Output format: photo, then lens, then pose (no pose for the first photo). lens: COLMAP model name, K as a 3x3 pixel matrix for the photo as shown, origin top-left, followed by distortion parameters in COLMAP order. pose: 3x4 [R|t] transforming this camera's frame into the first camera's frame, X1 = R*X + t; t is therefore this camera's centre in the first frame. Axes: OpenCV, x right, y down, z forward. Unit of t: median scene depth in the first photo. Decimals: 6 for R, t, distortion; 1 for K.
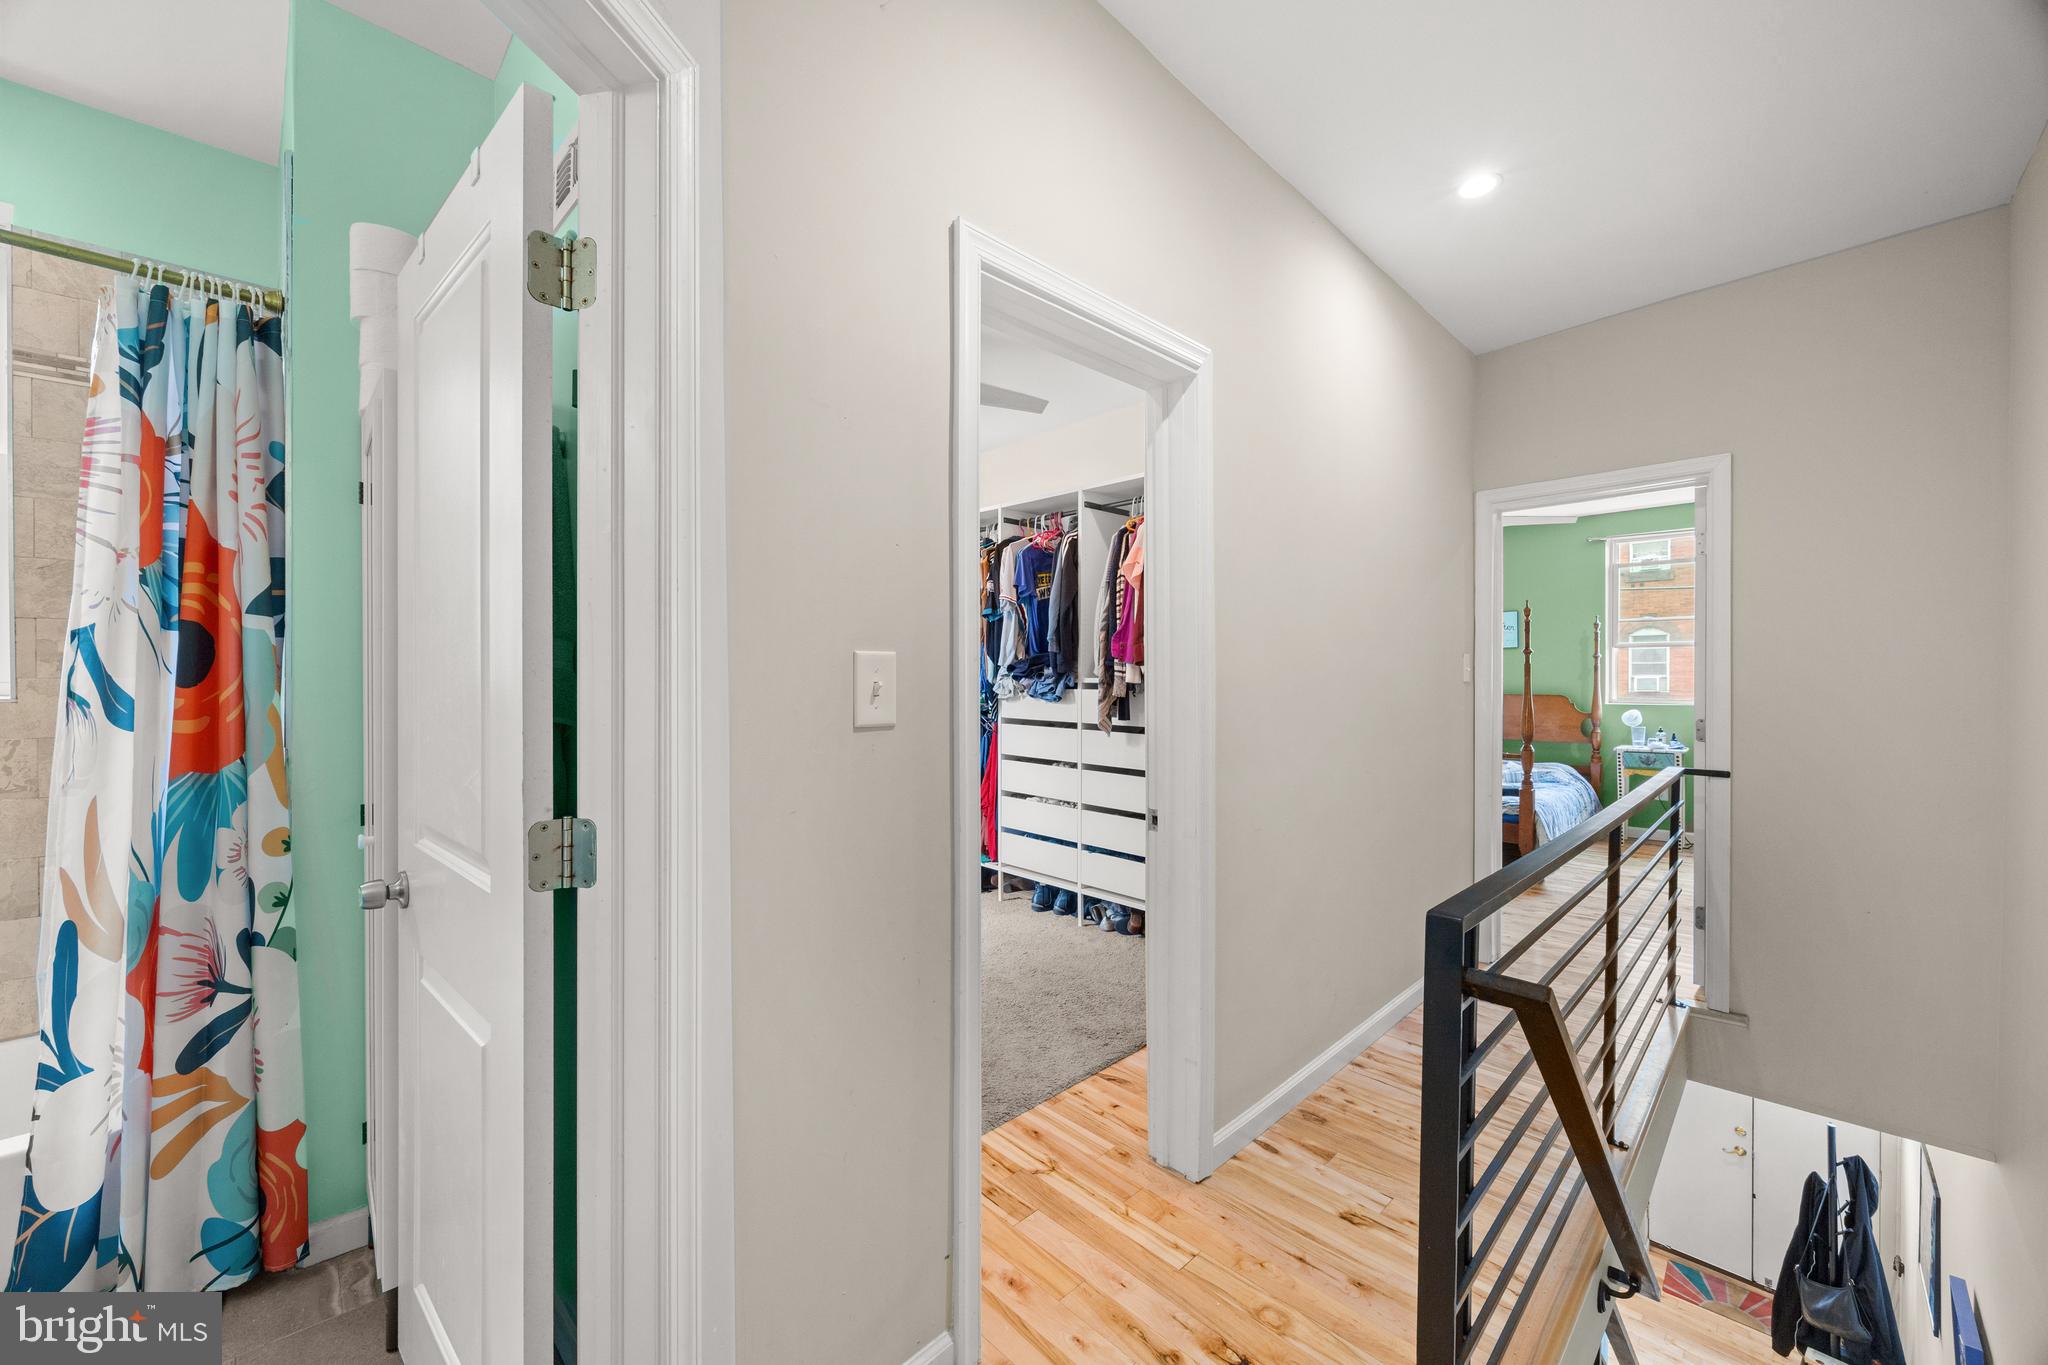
lens RADIAL K [[777.4, 0, 1016.1], [0, 777.4, 683.5], [0, 0, 1]] dist [-0.000115, -0.002614]
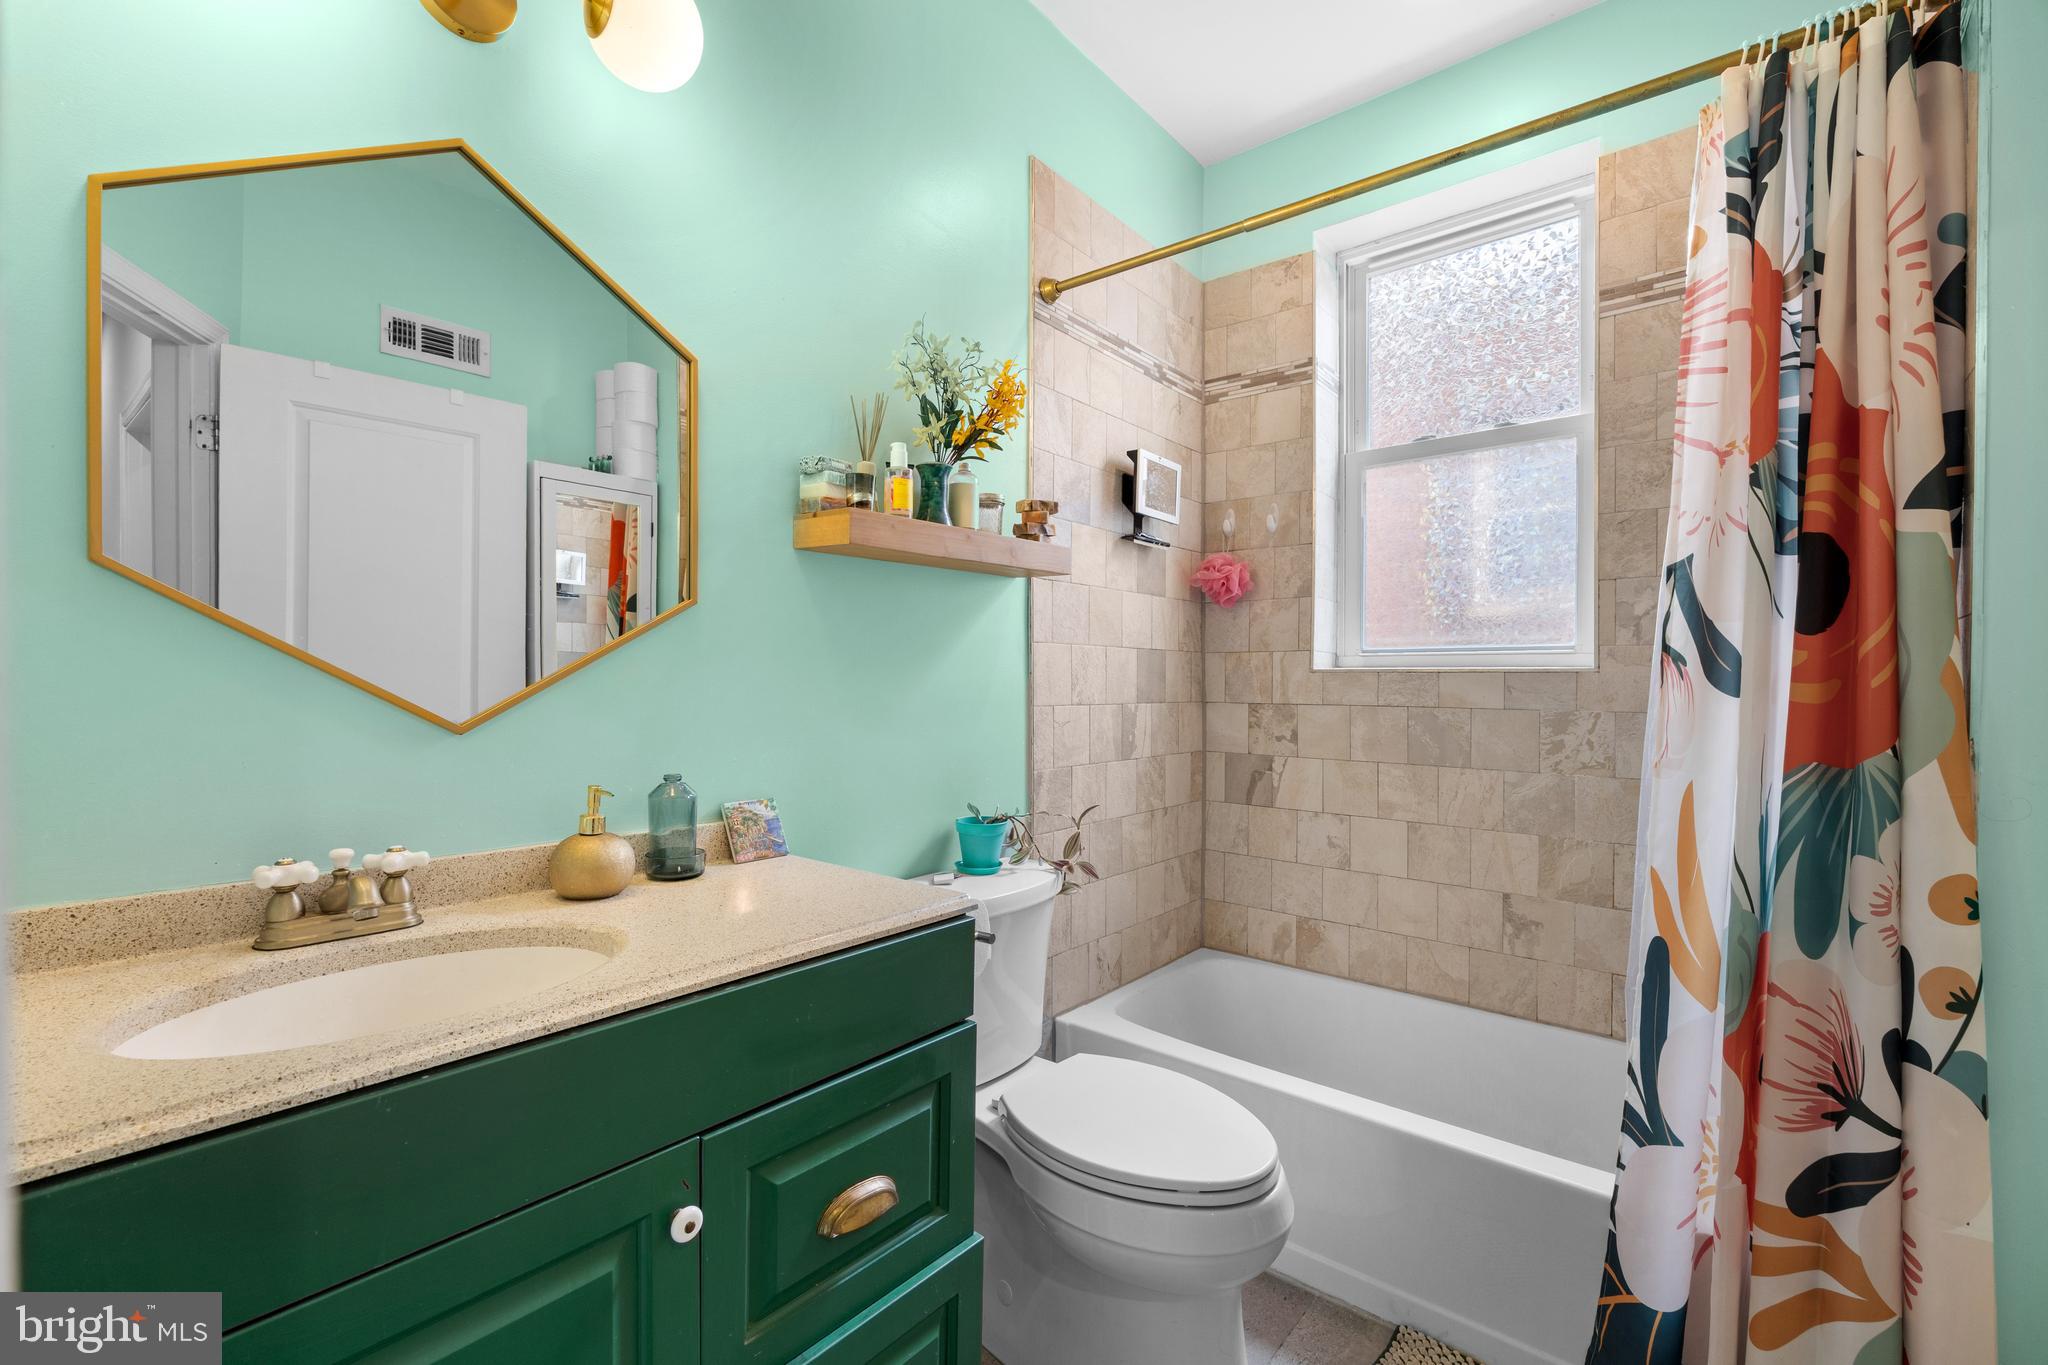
lens RADIAL K [[881.6, 0, 1024.0], [0, 881.6, 682.5], [0, 0, 1]] dist [-0.001243, -0.000560]
pose [[0.103586, 0.003471, -0.994614, -0.390403], [-0.010899, 0.999938, 0.002355, 0.052072], [0.994561, 0.010596, 0.103618, 0.253001]]
